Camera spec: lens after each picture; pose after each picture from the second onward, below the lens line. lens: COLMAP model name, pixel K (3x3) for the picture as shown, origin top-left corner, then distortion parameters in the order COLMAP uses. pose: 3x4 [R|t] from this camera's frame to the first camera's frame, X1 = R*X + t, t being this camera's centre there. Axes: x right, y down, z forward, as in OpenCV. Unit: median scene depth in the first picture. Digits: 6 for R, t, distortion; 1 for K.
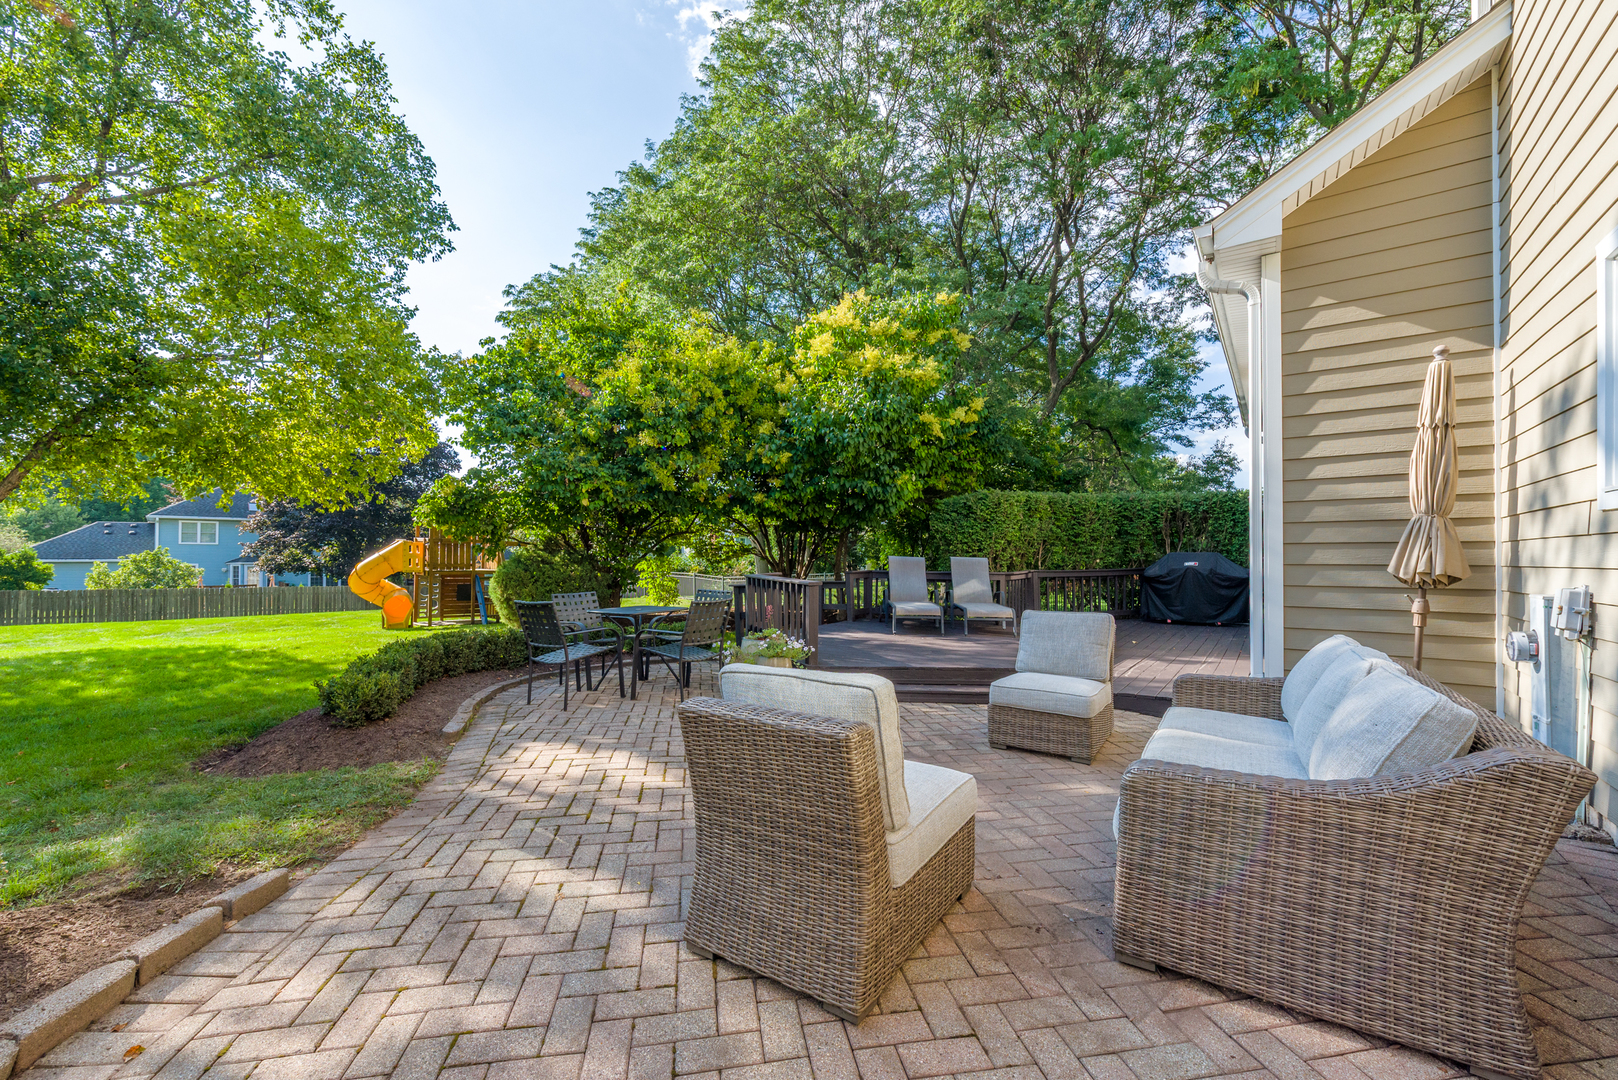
lens RADIAL K [[664.9, 0, 802.8], [0, 664.9, 543.3], [0, 0, 1]] dist [0.000408, 0.000009]
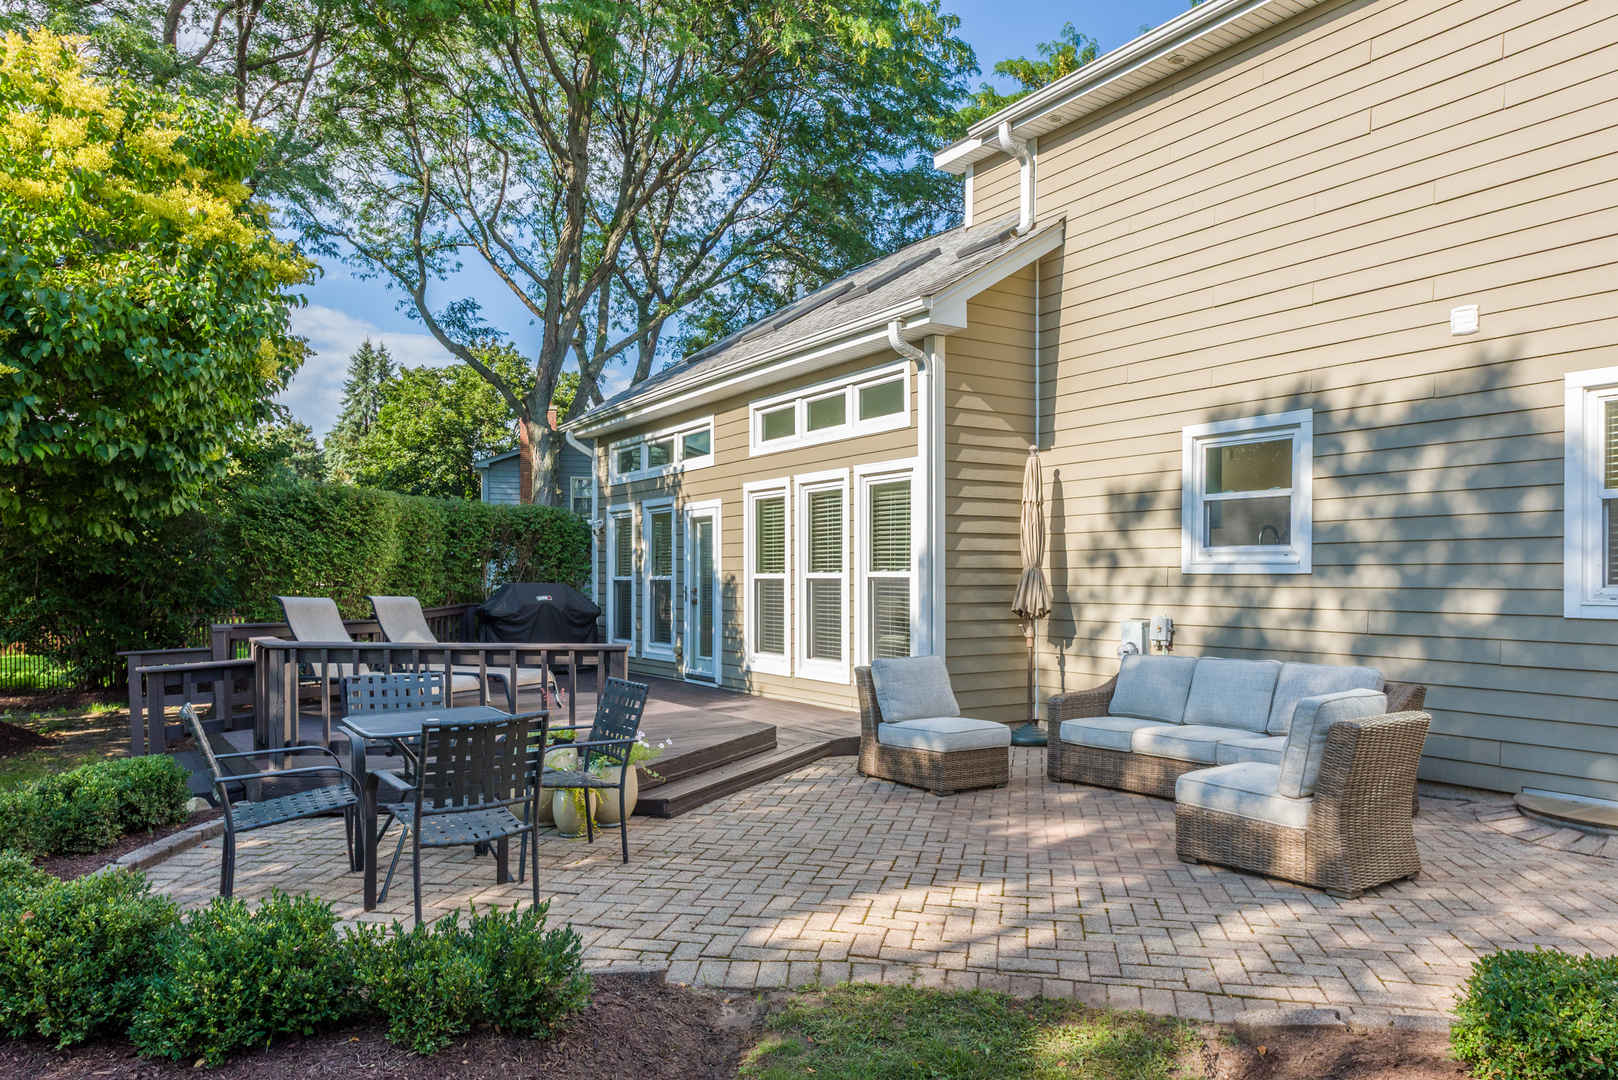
lens RADIAL K [[1095.4, 0, 810.6], [0, 1095.4, 553.9], [0, 0, 1]] dist [0.008692, 0.002190]
pose [[0.364333, 0.010950, 0.931205, -1.476966], [-0.013784, 0.999885, -0.006364, -0.051341], [-0.931167, -0.010517, 0.364442, 0.650463]]
